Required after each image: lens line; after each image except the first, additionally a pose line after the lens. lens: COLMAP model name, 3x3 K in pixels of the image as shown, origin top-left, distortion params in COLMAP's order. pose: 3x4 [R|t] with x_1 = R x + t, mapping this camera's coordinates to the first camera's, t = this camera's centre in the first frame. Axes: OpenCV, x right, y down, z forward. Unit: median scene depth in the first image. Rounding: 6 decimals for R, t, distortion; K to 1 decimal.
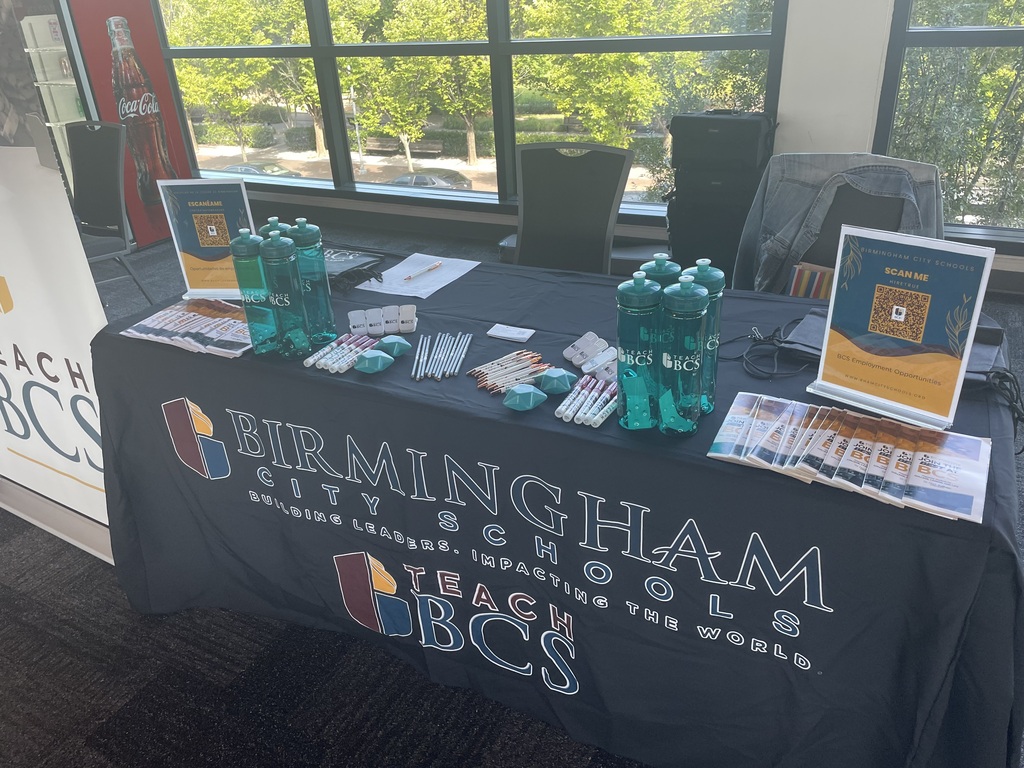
lens RADIAL K [[778.7, 0, 512.0], [0, 778.7, 384.0], [0, 0, 1]] dist [0.040047, -0.008244]
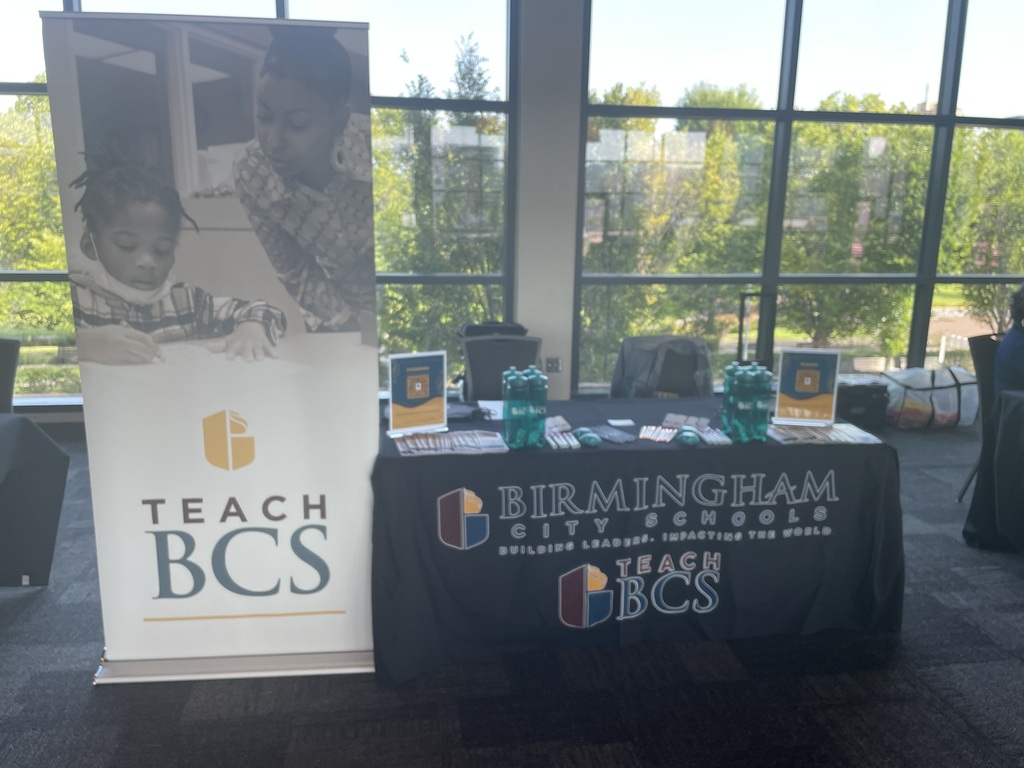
lens RADIAL K [[778.7, 0, 512.0], [0, 778.7, 384.0], [0, 0, 1]] dist [0.040047, -0.008244]
pose [[0.789993, -0.055084, 0.610637, -1.438071], [0.223076, 0.953518, -0.202584, 0.173350], [-0.571094, 0.296258, 0.765560, -0.285804]]
